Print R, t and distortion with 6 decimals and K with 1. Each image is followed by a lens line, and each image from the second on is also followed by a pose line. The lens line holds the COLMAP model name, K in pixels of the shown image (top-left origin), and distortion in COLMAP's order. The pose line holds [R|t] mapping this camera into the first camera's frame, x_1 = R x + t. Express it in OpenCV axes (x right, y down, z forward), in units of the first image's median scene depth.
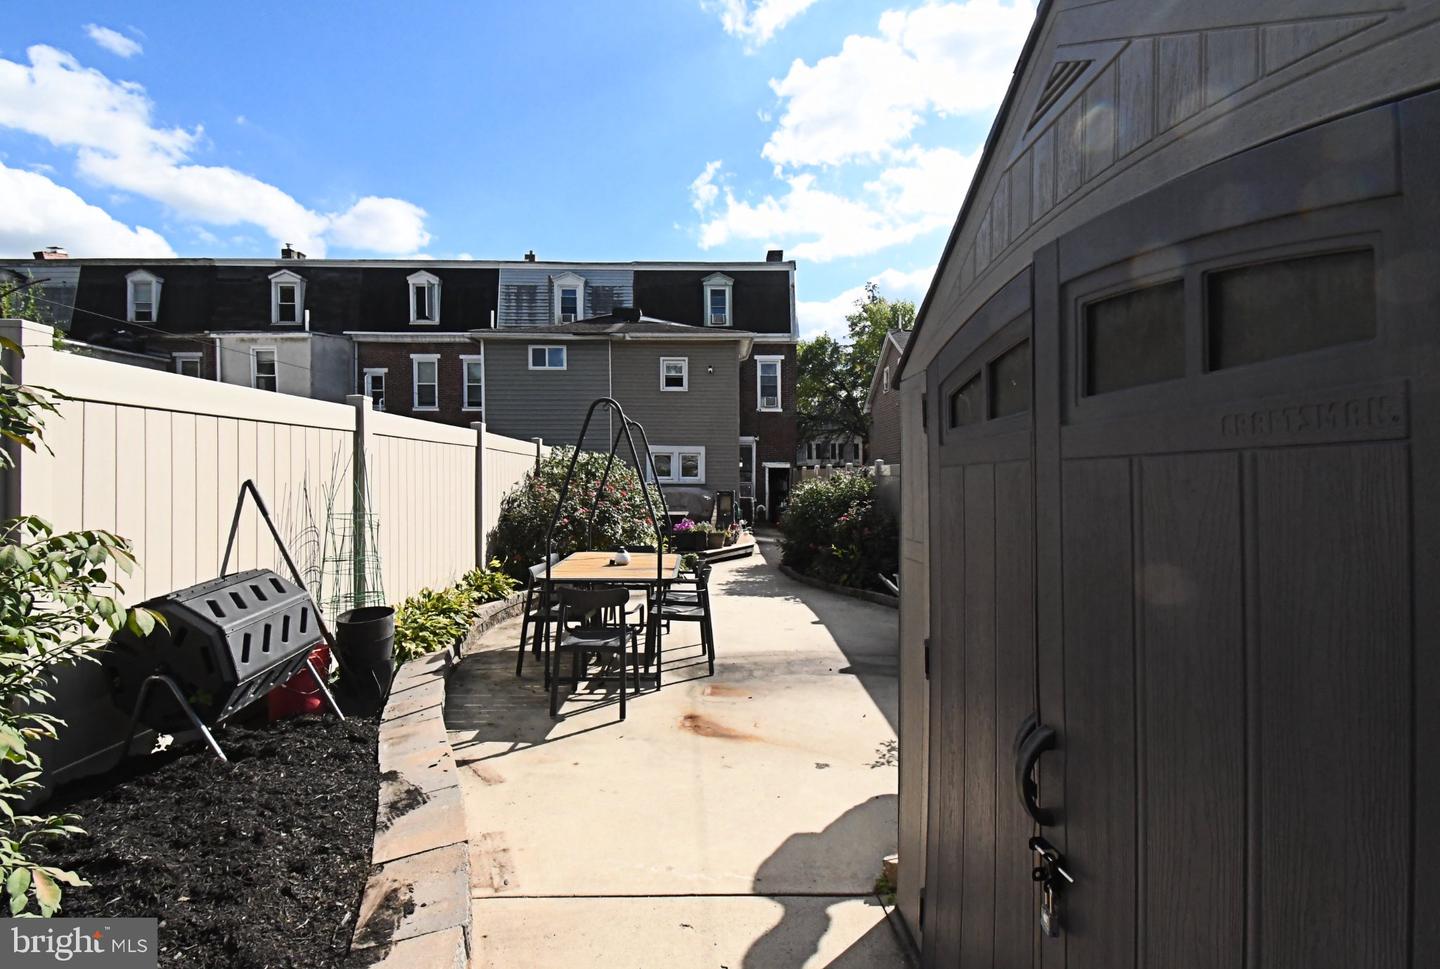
lens RADIAL K [[648.9, 0, 725.9], [0, 648.9, 479.9], [0, 0, 1]] dist [-0.020331, -0.003070]
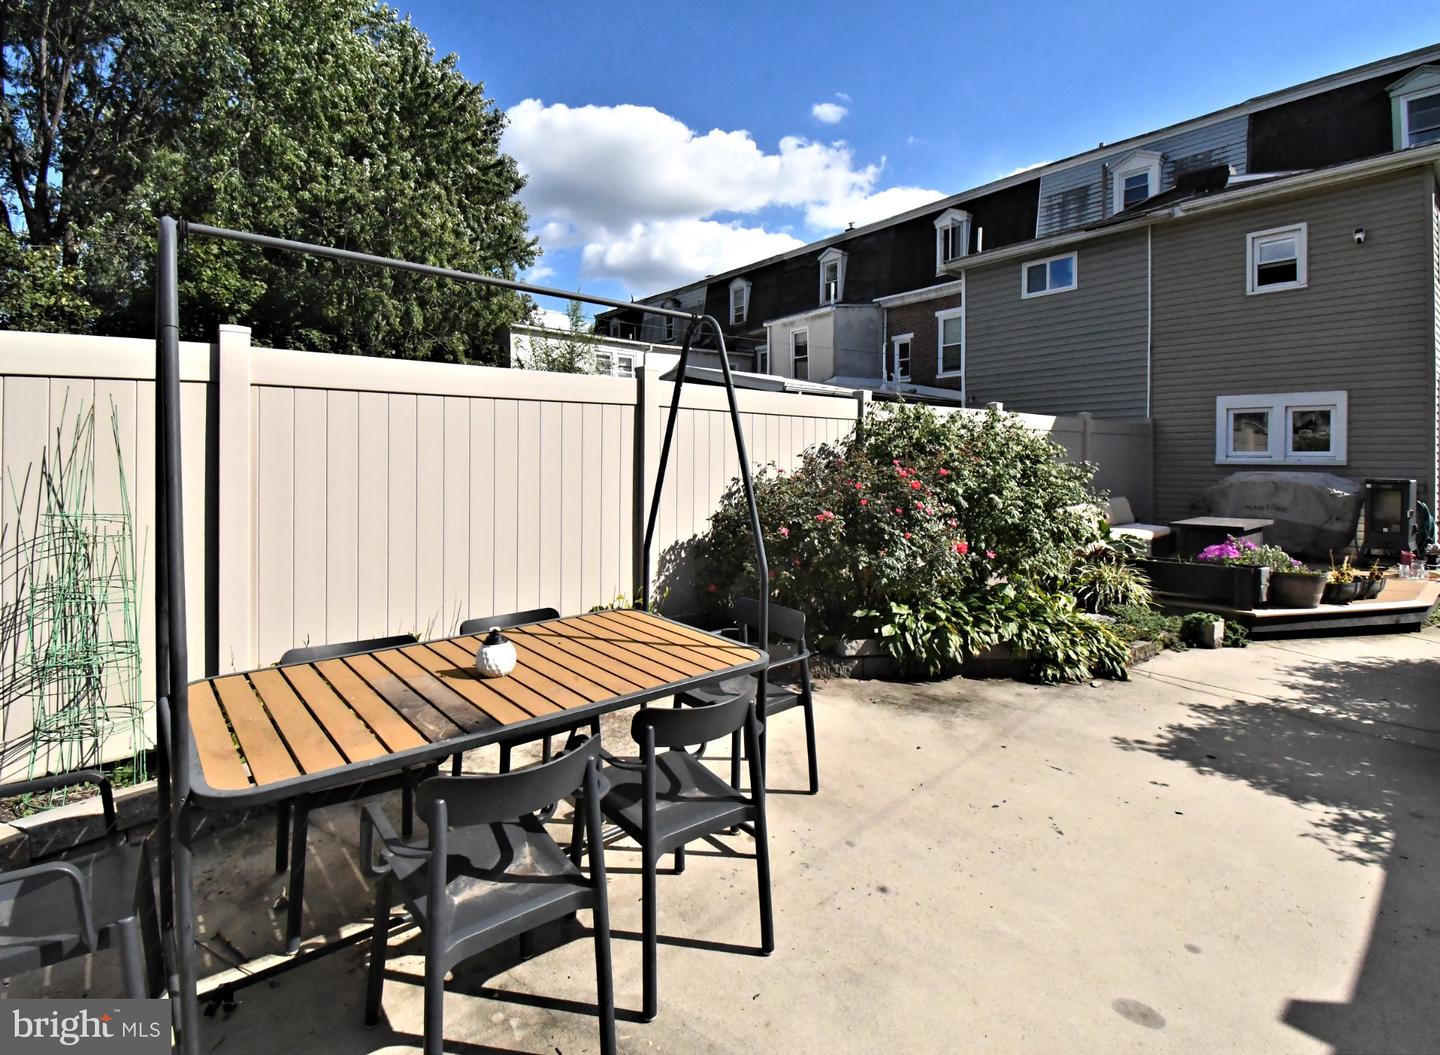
lens RADIAL K [[692.5, 0, 728.9], [0, 692.5, 482.1], [0, 0, 1]] dist [-0.044566, 0.000830]
pose [[0.606501, 0.019292, -0.794849, 0.072288], [0.003806, 0.999624, 0.027166, 0.002442], [0.795074, -0.019501, 0.606199, 0.249910]]
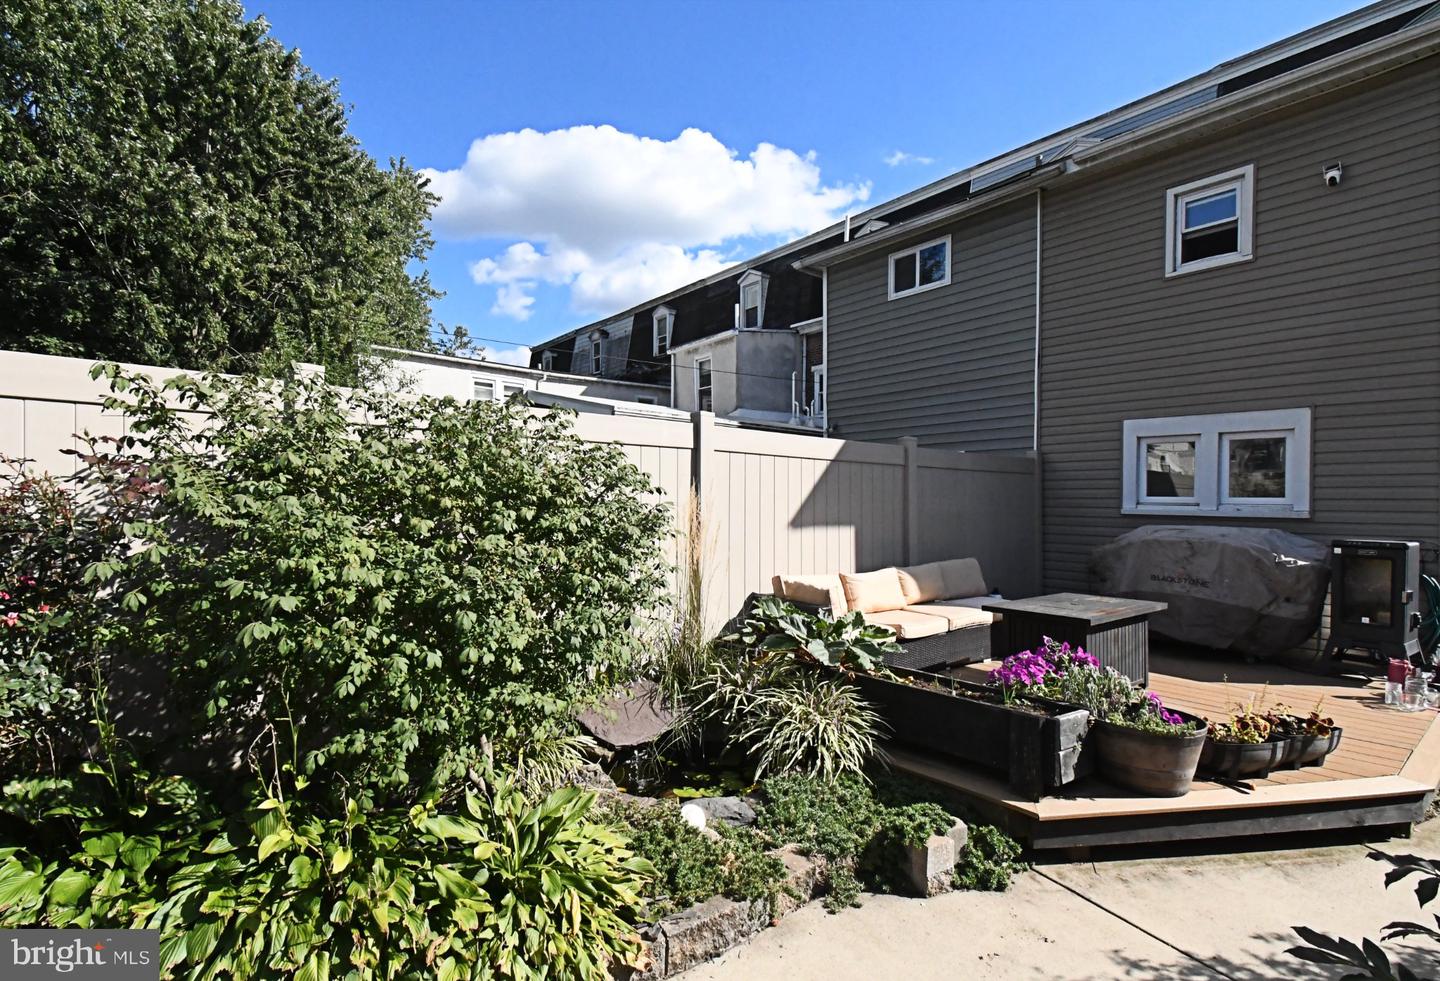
lens RADIAL K [[678.8, 0, 711.3], [0, 678.8, 514.0], [0, 0, 1]] dist [-0.002726, -0.002159]
pose [[0.587904, 0.016706, -0.808758, 0.057654], [-0.011427, 0.999858, 0.012347, 0.002205], [0.808850, 0.001983, 0.588012, 0.443583]]
